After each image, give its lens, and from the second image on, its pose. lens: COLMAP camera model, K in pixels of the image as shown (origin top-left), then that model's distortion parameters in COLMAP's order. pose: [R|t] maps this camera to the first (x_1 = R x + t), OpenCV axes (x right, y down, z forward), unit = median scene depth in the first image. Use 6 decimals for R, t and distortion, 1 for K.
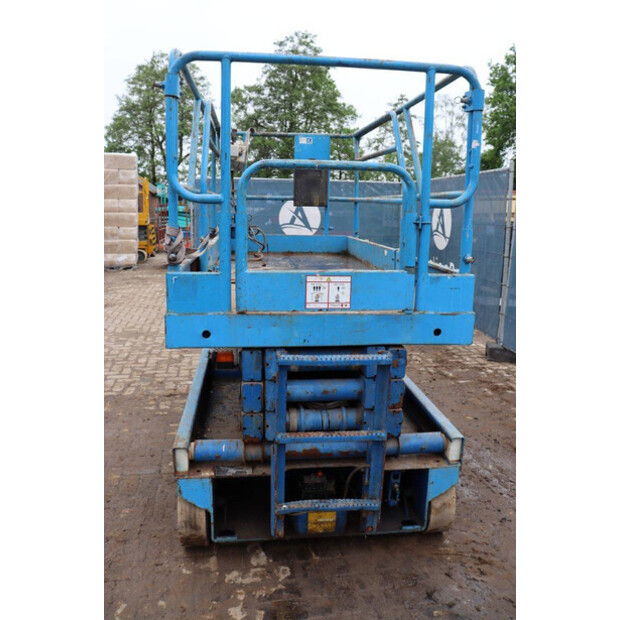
lens RADIAL K [[502.2, 0, 310.0], [0, 502.2, 310.0], [0, 0, 1]] dist [-0.140297, 0.104469]
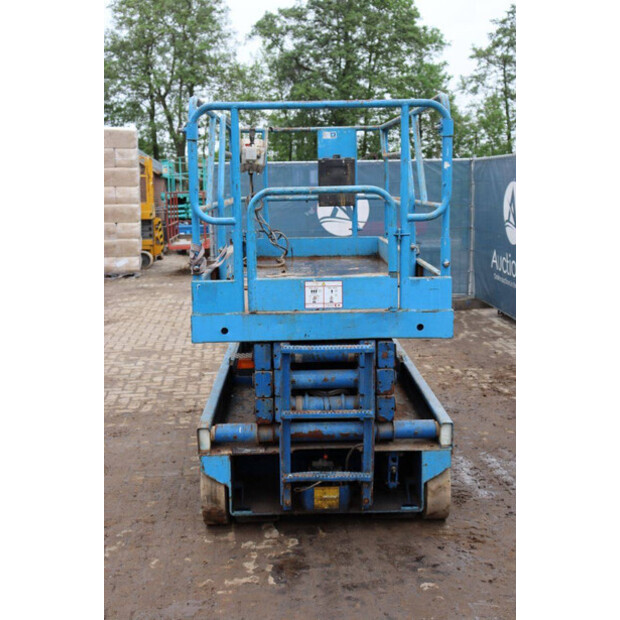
lens RADIAL K [[742.7, 0, 310.0], [0, 742.7, 310.0], [0, 0, 1]] dist [-0.000915, 0.029756]
pose [[0.994684, -0.019428, -0.101128, 0.161857], [0.016430, 0.999403, -0.030390, 0.048871], [0.101658, 0.028566, 0.994409, -0.690251]]
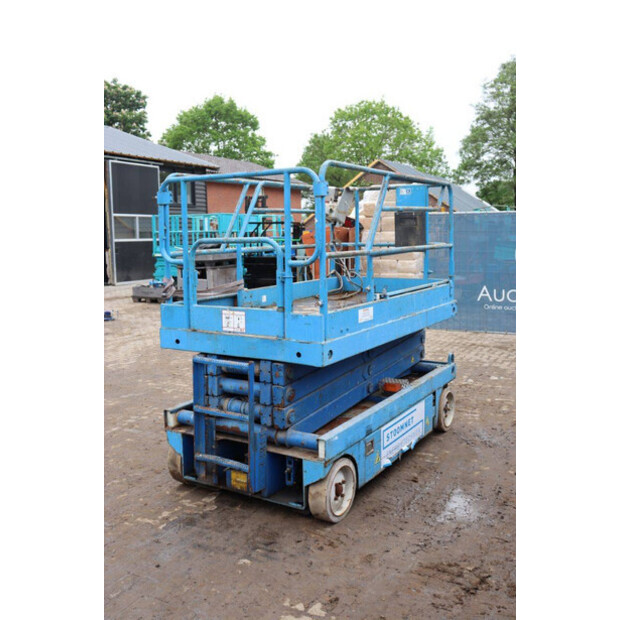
lens RADIAL K [[622.4, 0, 310.0], [0, 622.4, 310.0], [0, 0, 1]] dist [-0.013099, -0.221997]
pose [[0.789035, 0.047667, -0.612496, 1.234826], [-0.093511, 0.994687, -0.043054, -0.007402], [0.607189, 0.091246, 0.789300, -0.341663]]
